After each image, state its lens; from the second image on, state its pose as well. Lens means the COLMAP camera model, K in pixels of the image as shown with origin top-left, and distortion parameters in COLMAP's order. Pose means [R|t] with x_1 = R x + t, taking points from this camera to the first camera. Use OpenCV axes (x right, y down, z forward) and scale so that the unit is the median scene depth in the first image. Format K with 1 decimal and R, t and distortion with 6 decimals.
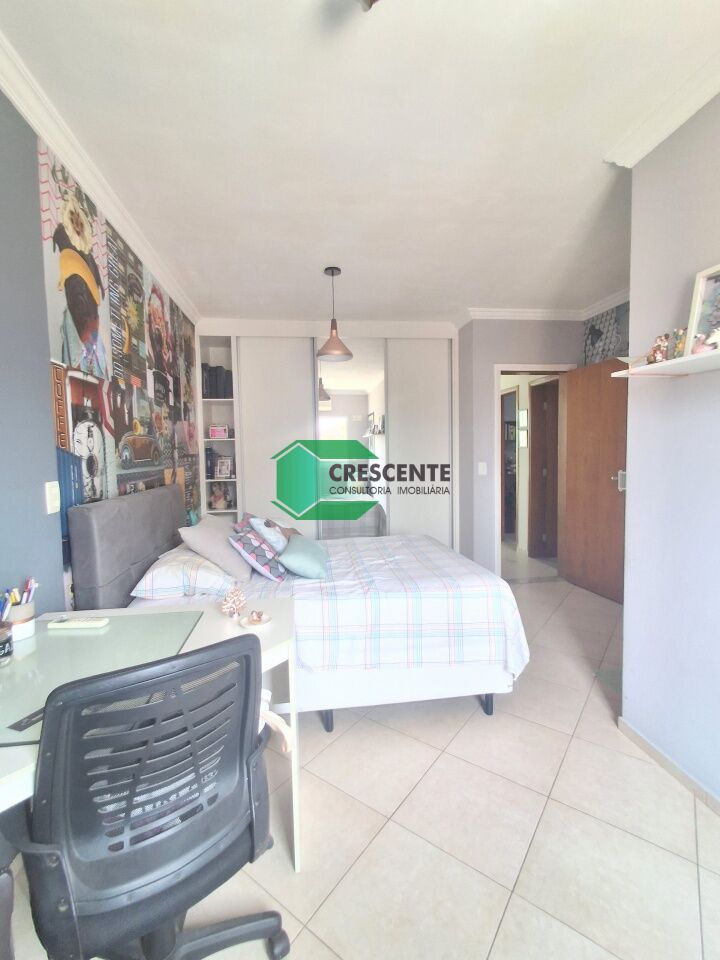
lens RADIAL K [[431.7, 0, 362.6], [0, 431.7, 479.0], [0, 0, 1]] dist [0.000736, -0.000120]
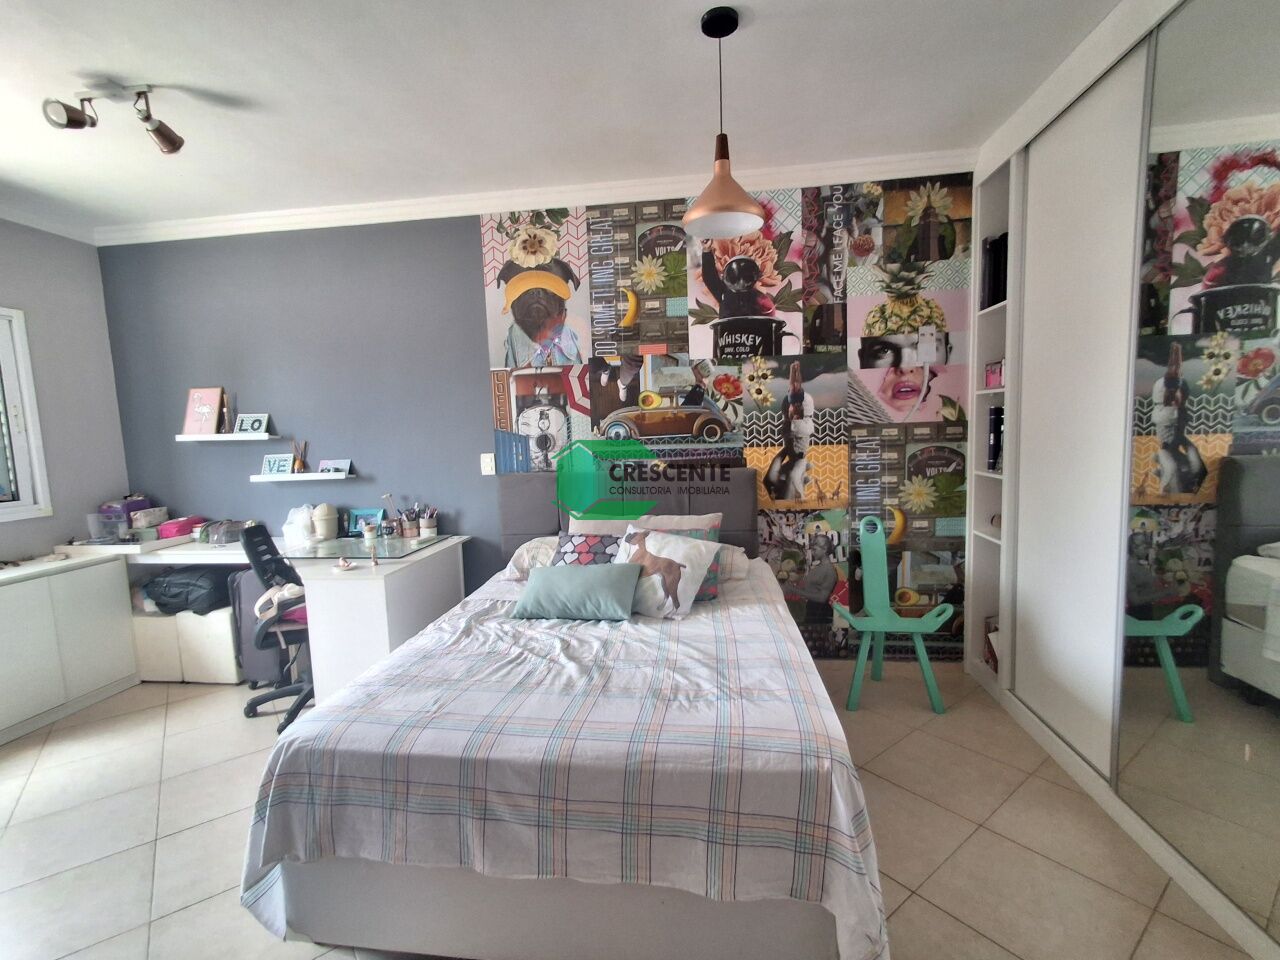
lens RADIAL K [[575.5, 0, 633.6], [0, 575.5, 483.6], [0, 0, 1]] dist [0.000736, -0.000120]
pose [[-0.262445, 0.124633, -0.956864, 0.673207], [-0.020661, 0.990671, 0.134703, -0.108129], [0.964726, 0.055122, -0.257422, 1.279968]]
